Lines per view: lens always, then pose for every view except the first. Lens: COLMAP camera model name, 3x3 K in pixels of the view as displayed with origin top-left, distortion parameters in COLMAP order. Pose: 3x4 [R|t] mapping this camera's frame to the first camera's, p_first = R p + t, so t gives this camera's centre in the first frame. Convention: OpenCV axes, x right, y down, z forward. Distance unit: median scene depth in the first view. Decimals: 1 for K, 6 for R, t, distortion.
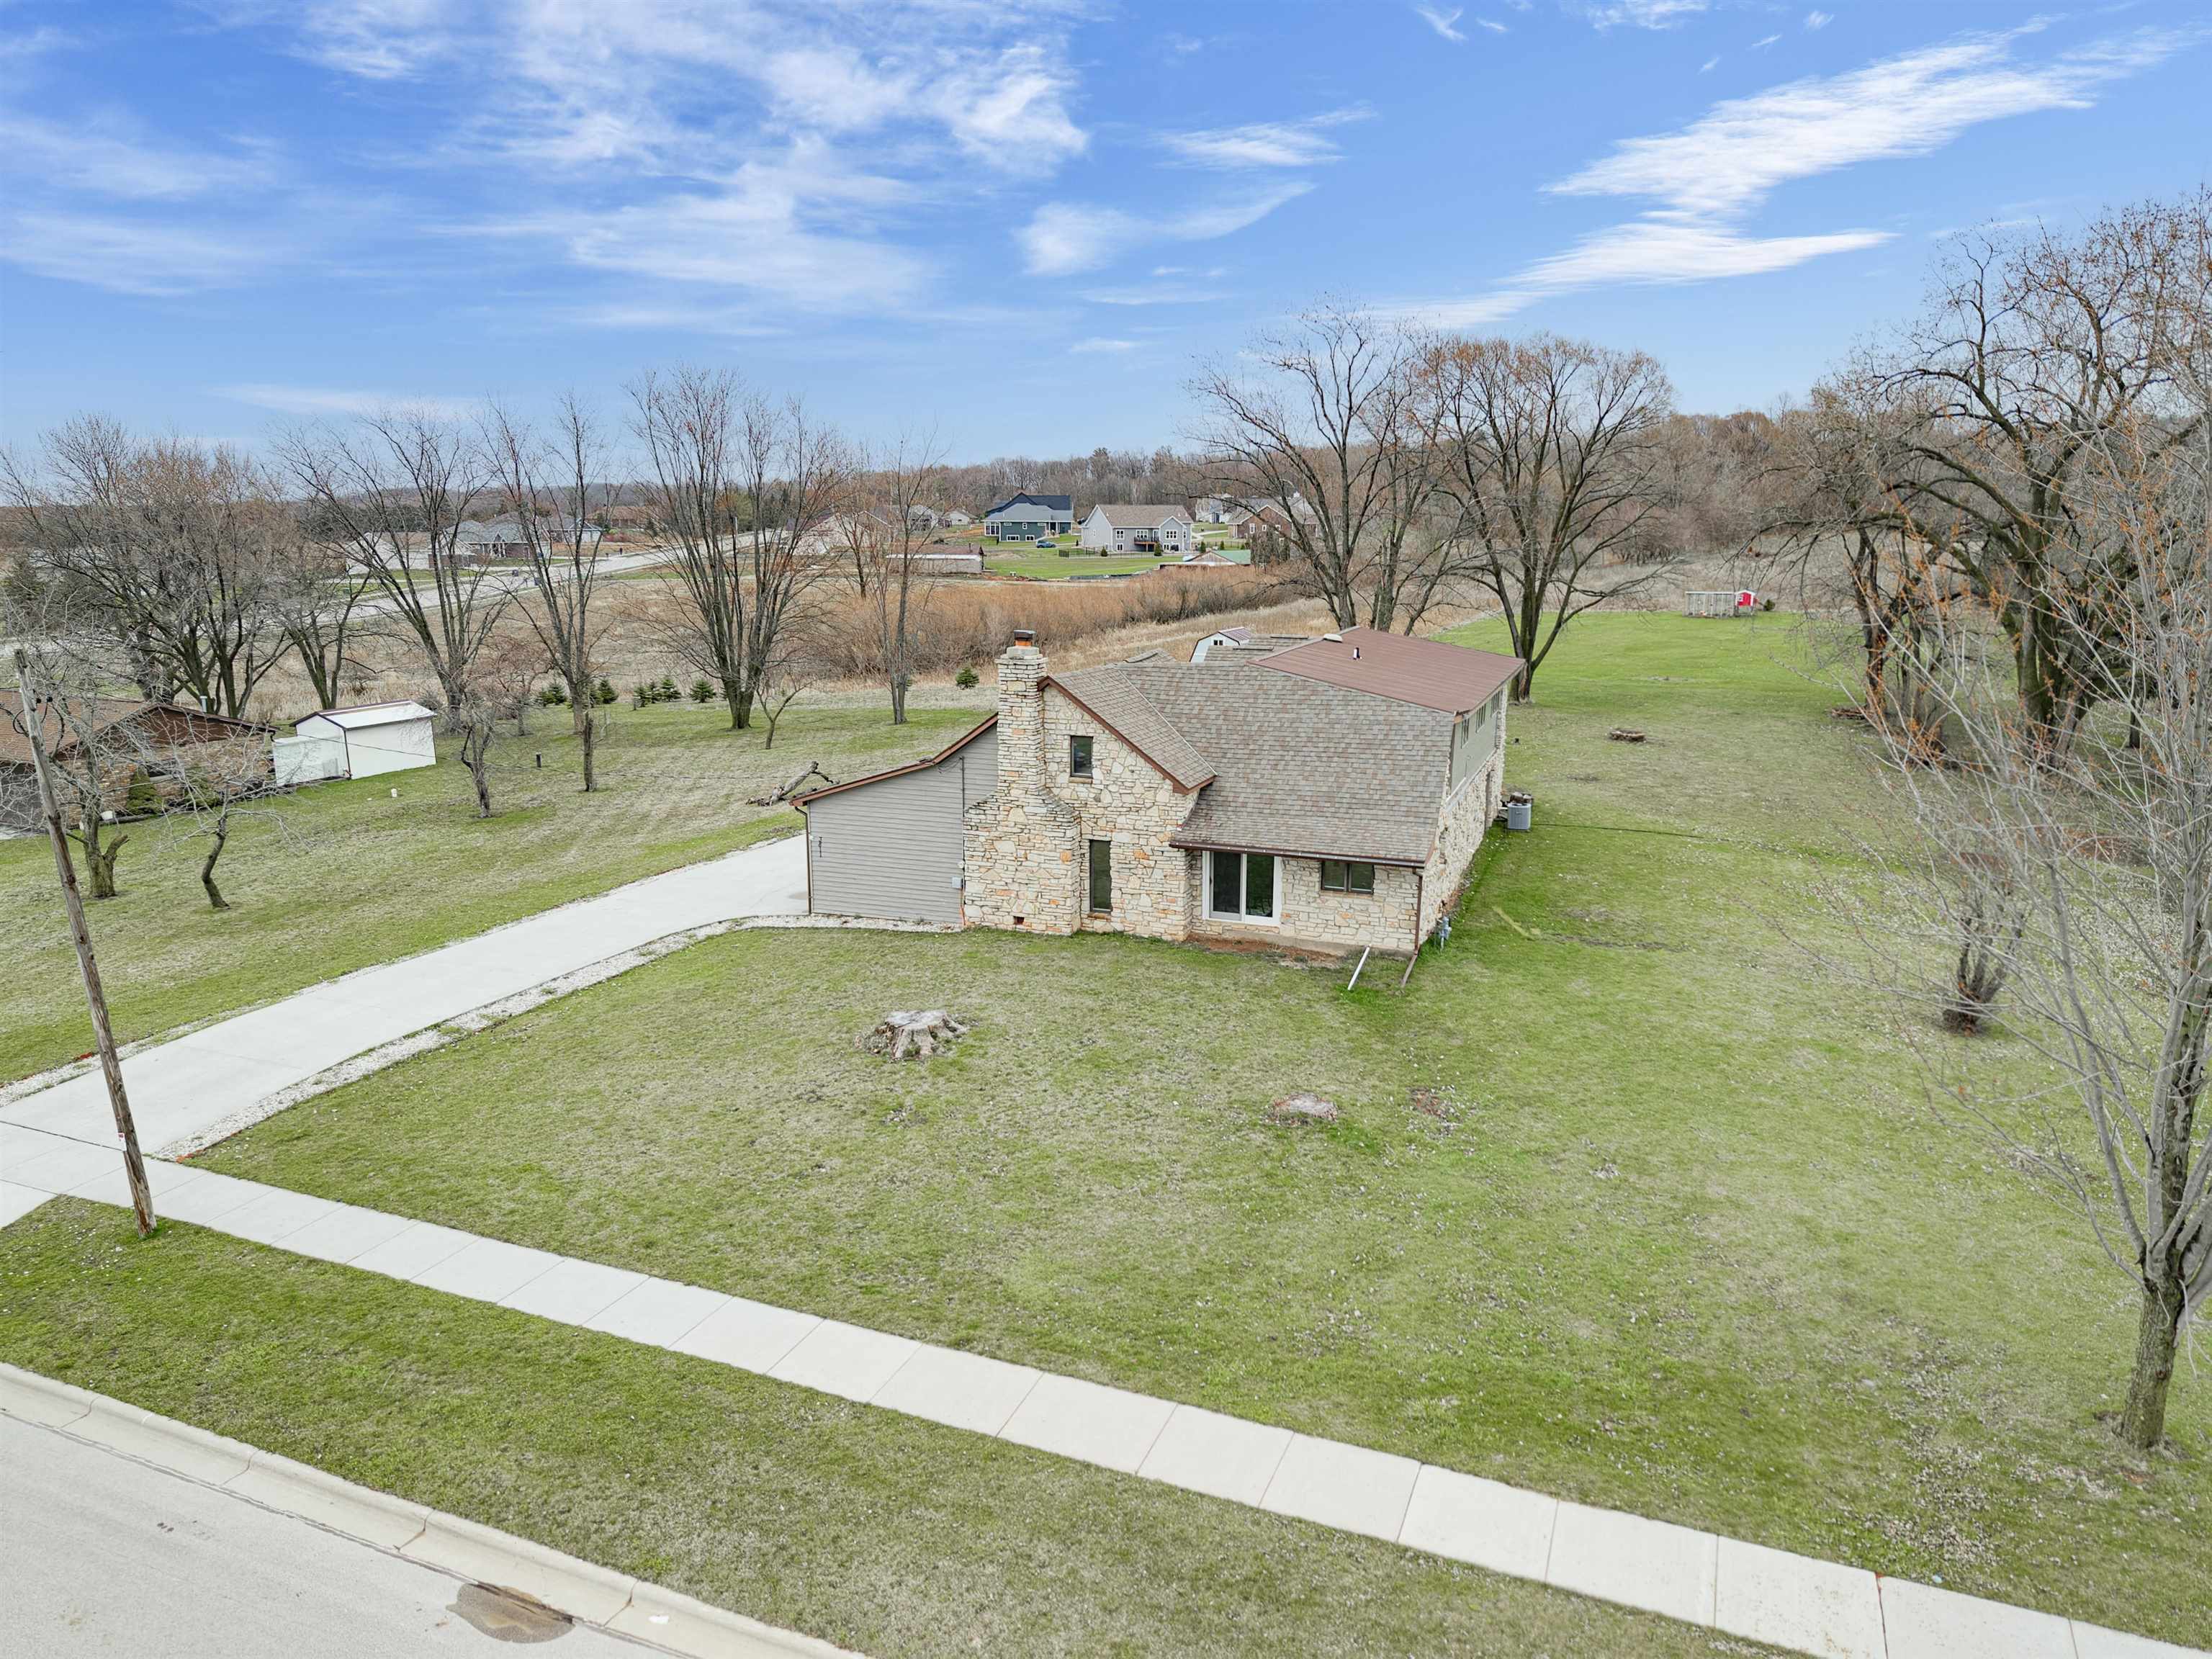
lens RADIAL K [[1499.2, 0, 1084.9], [0, 1499.2, 770.3], [0, 0, 1]] dist [0.008927, -0.004647]
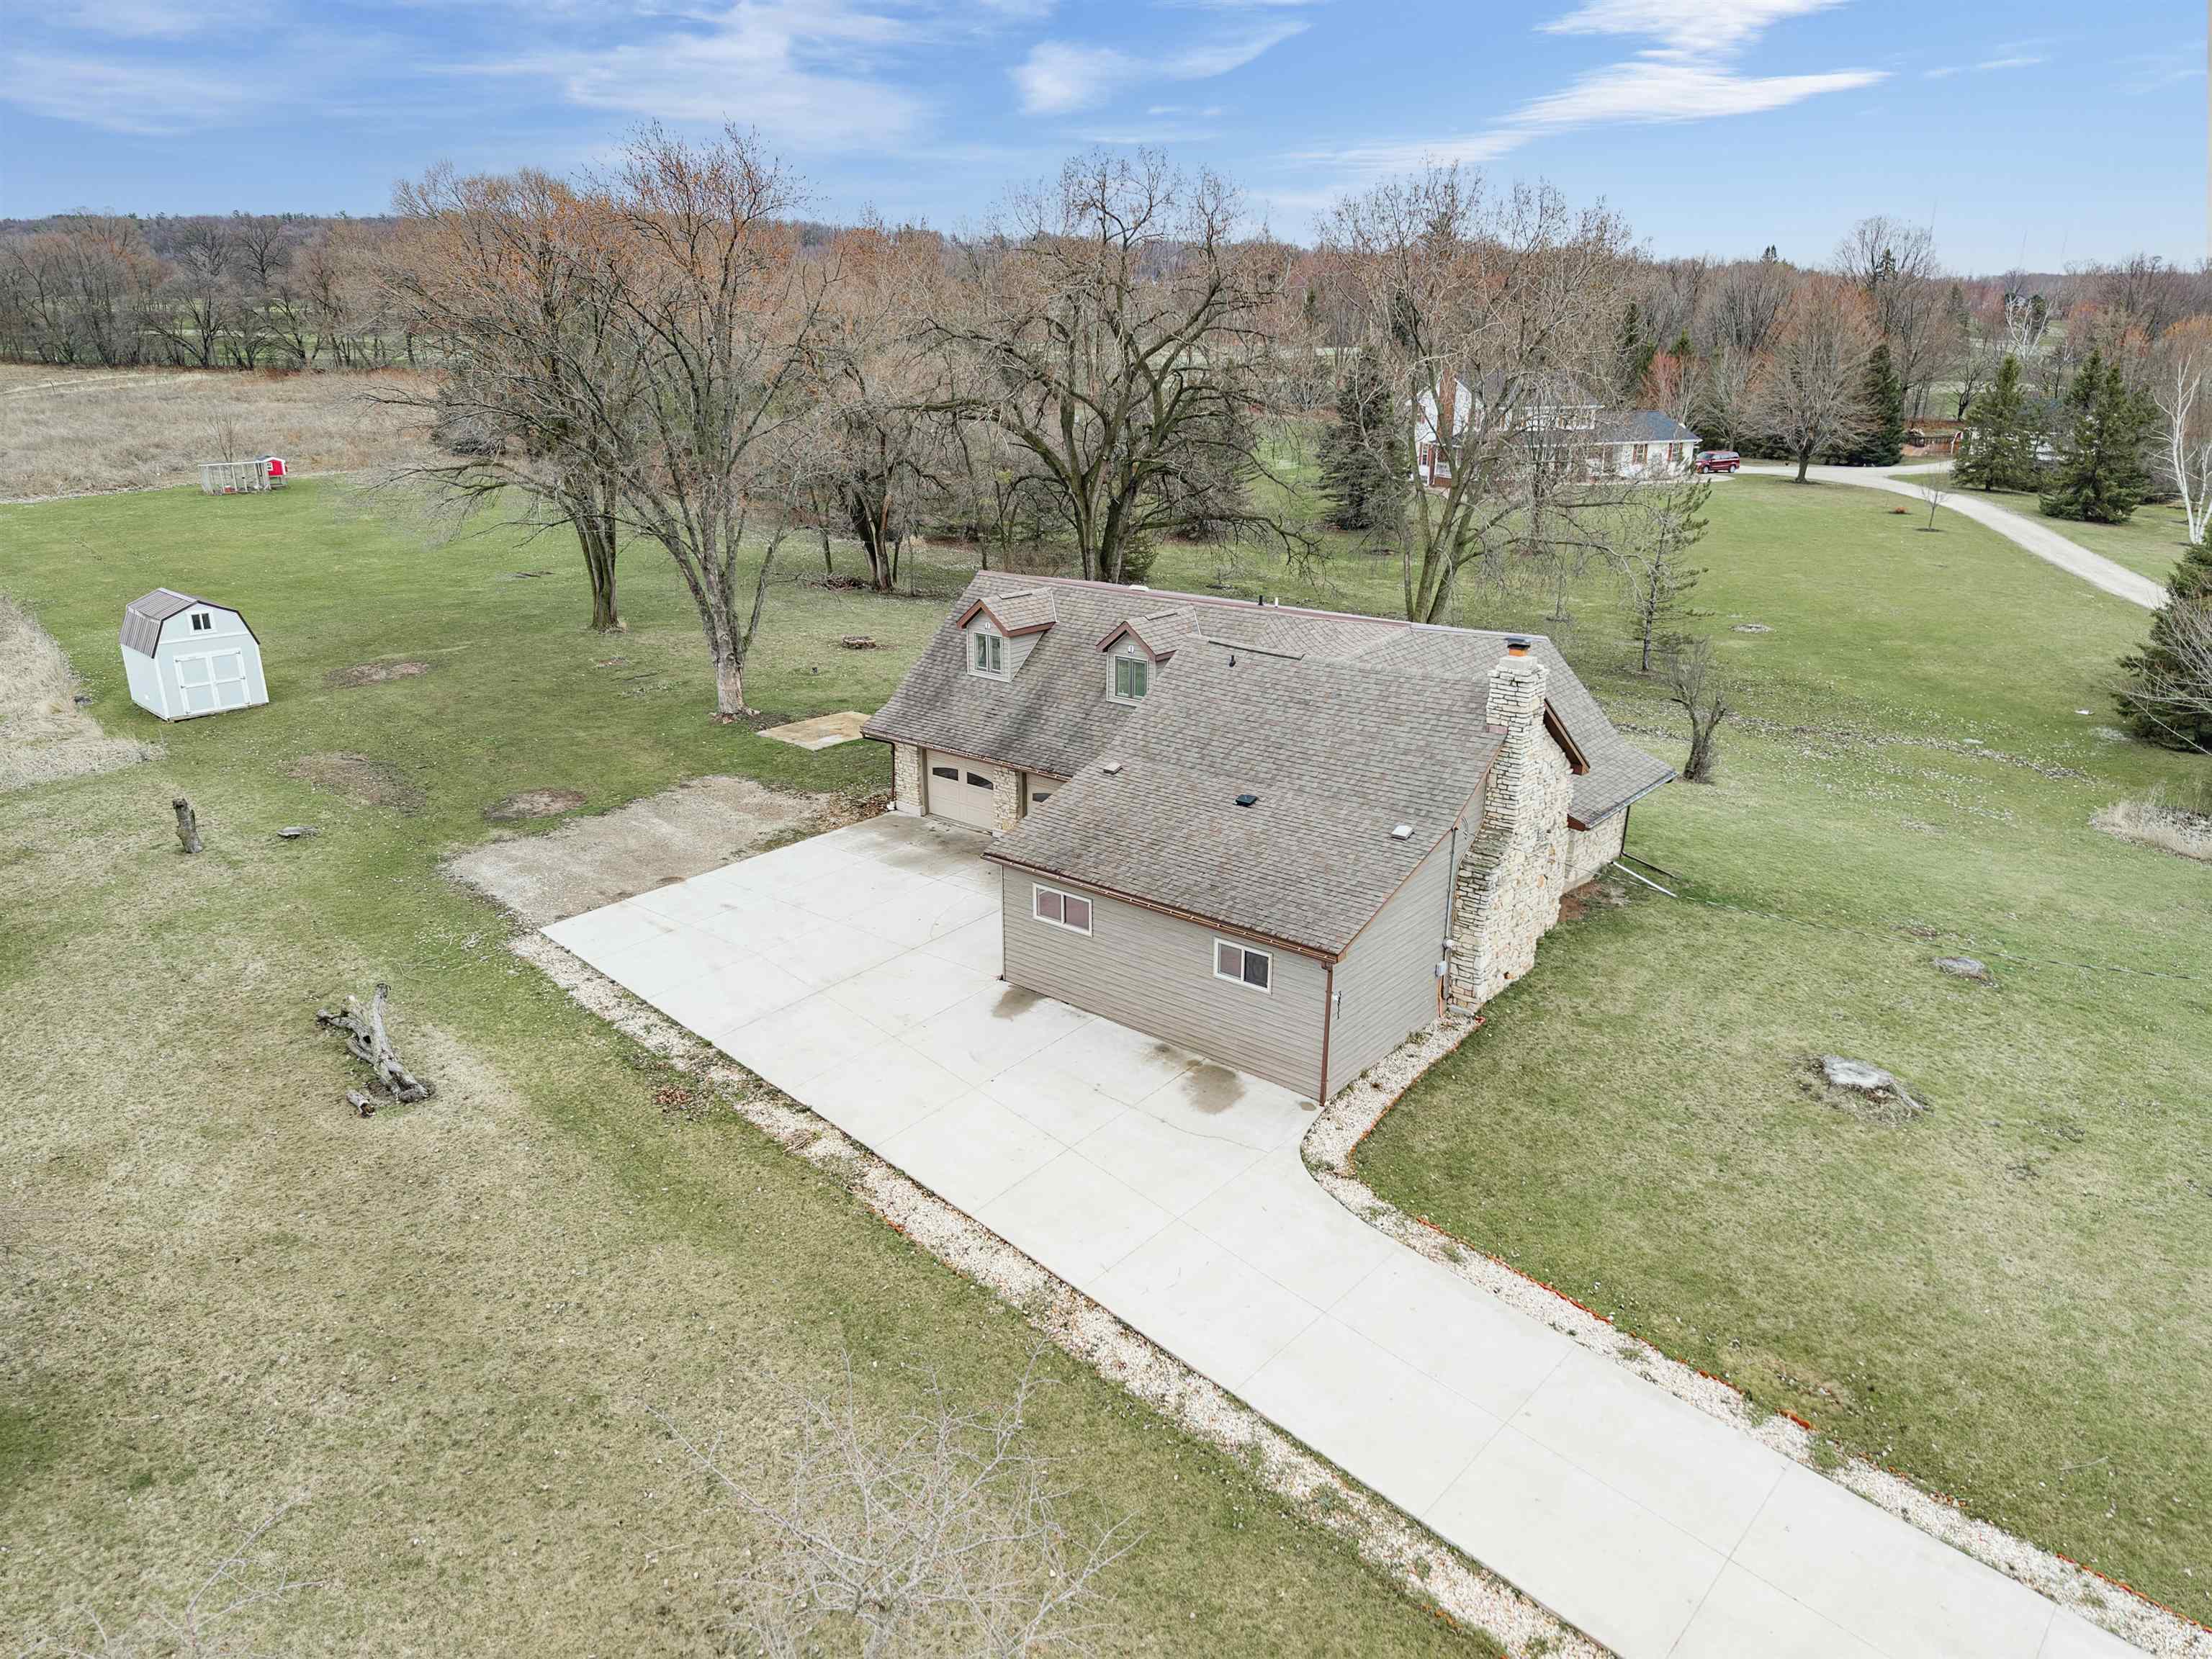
lens RADIAL K [[1470.1, 0, 1112.4], [0, 1470.1, 854.4], [0, 0, 1]] dist [0.041526, -0.093282]
pose [[0.298353, -0.317478, 0.900107, -0.856248], [0.148306, 0.947024, 0.284868, -0.240780], [-0.942863, 0.048500, 0.329632, 0.943217]]
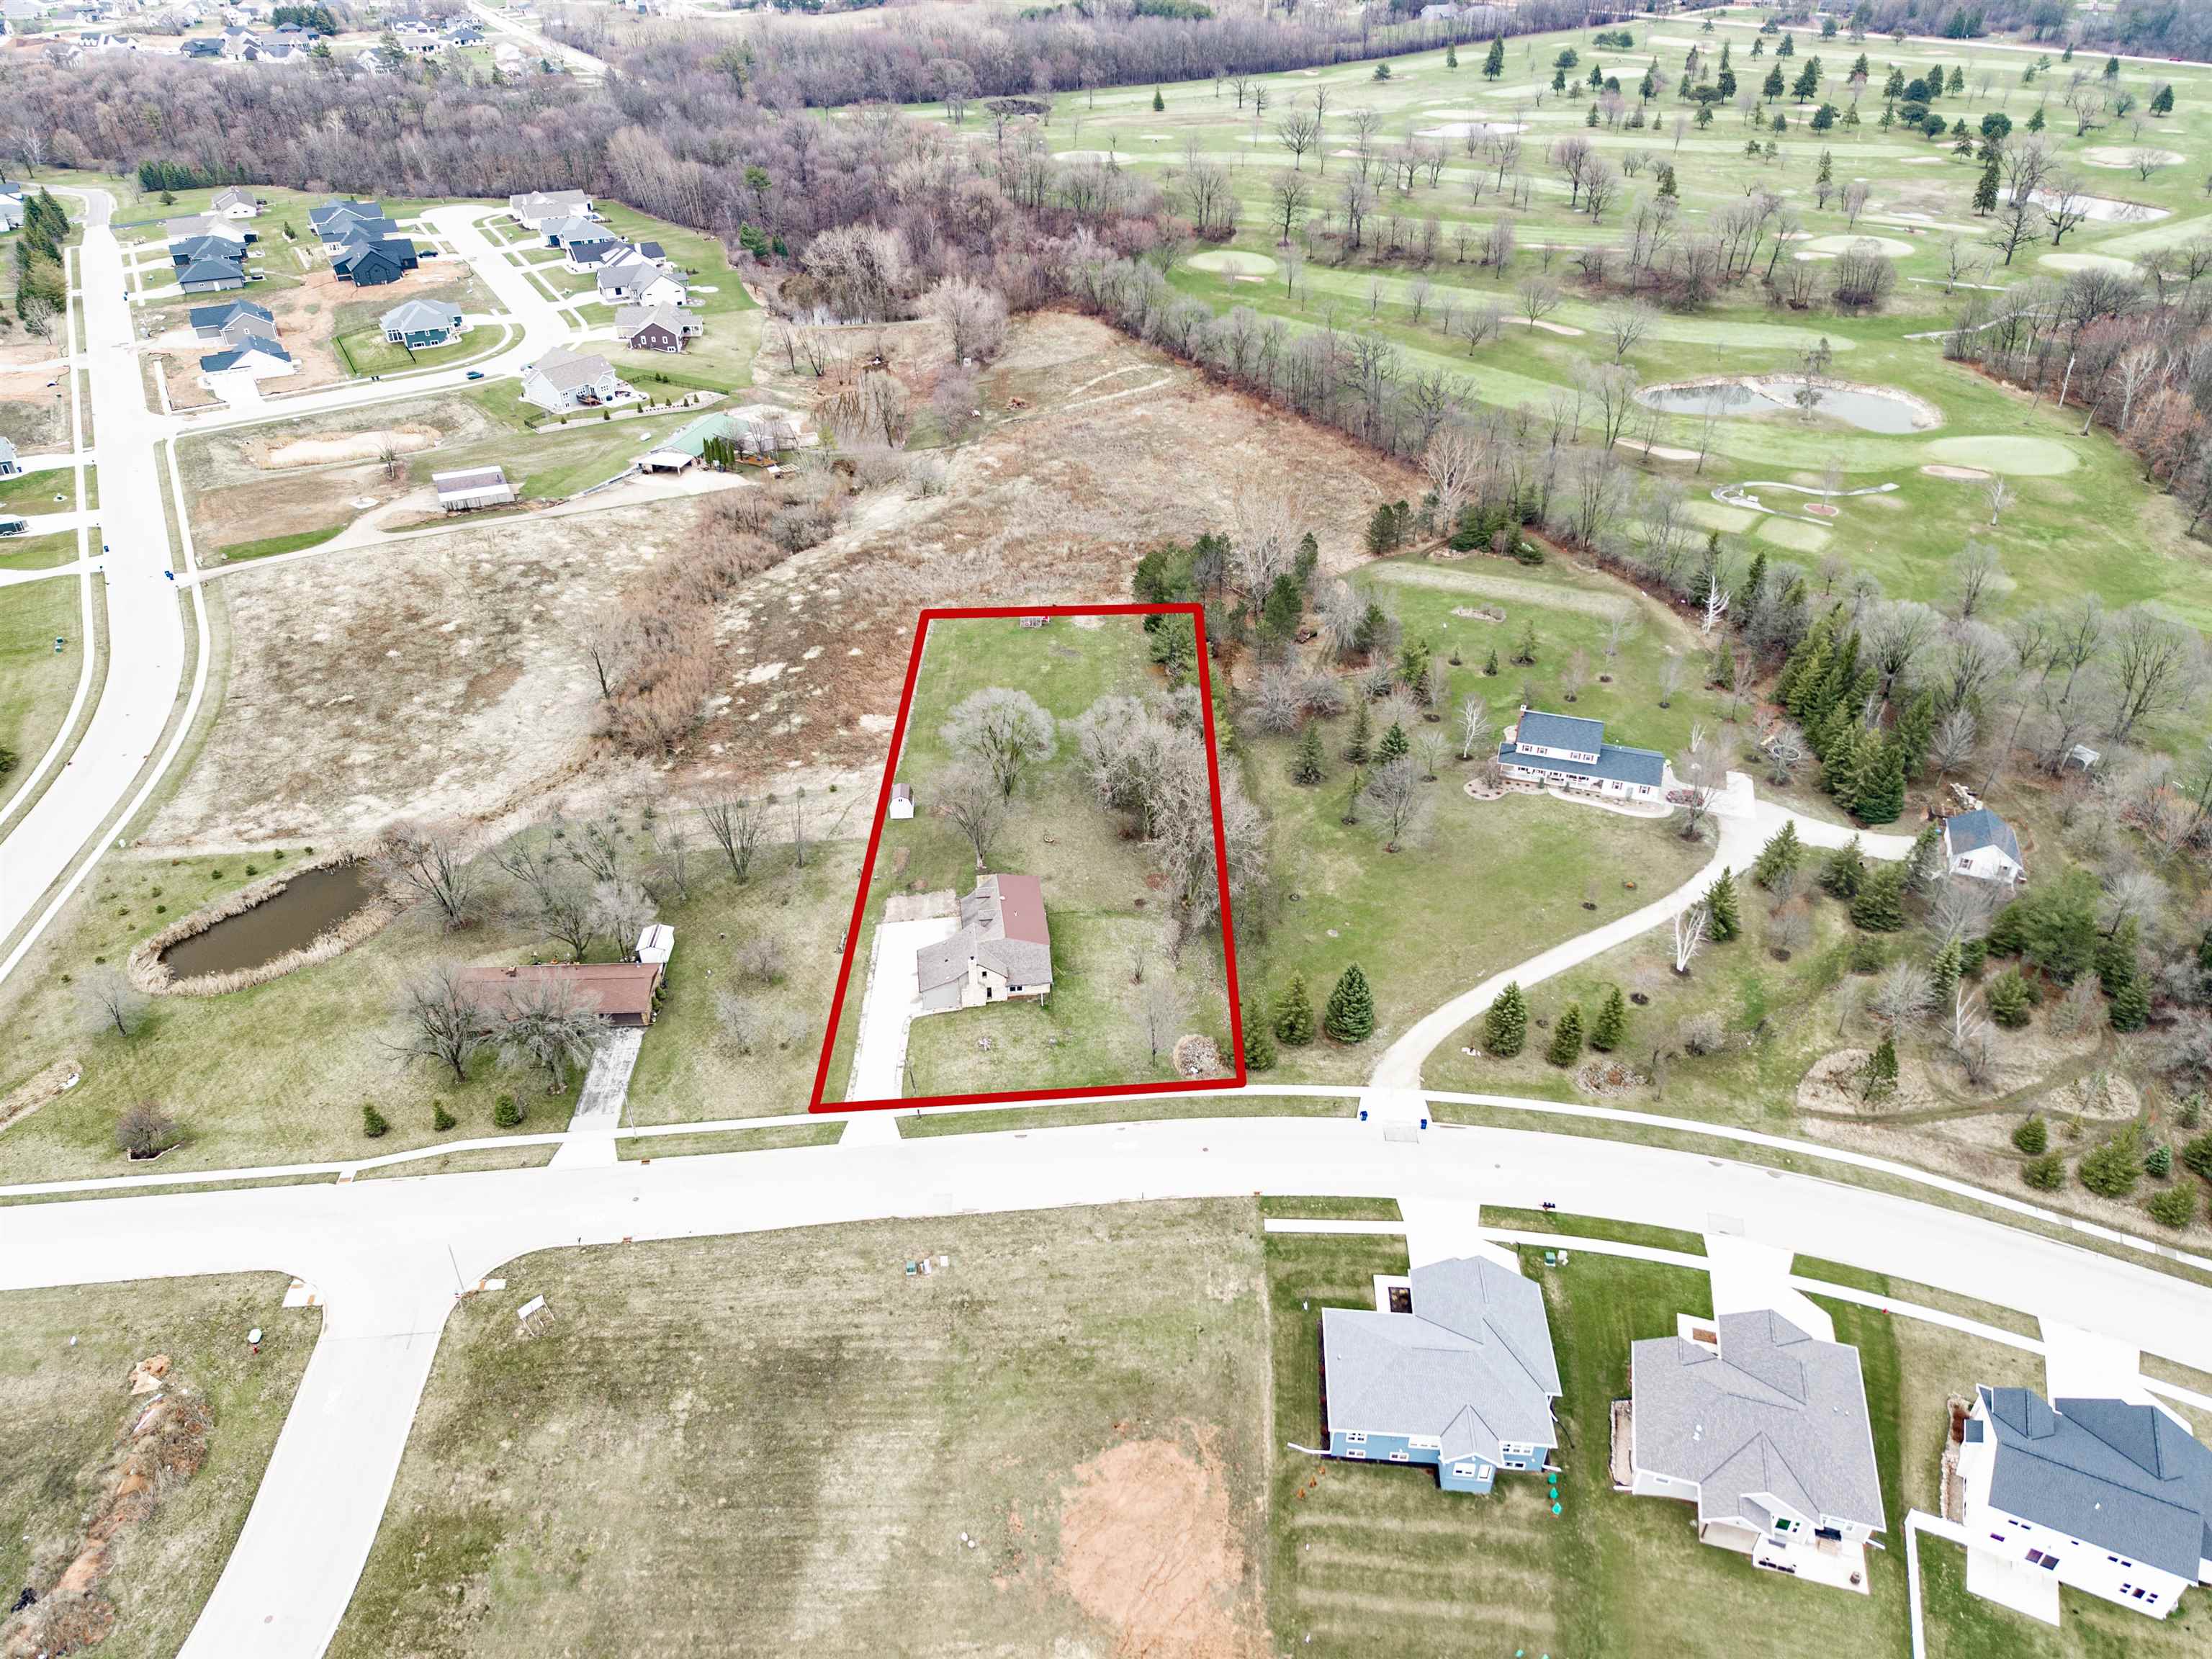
lens RADIAL K [[1486.5, 0, 1066.8], [0, 1486.5, 825.7], [0, 0, 1]] dist [0.080256, -0.147637]
pose [[0.884972, -0.260671, 0.385843, -1.566566], [0.085905, 0.905796, 0.414914, -2.527093], [-0.457651, -0.334041, 0.823997, -3.107199]]
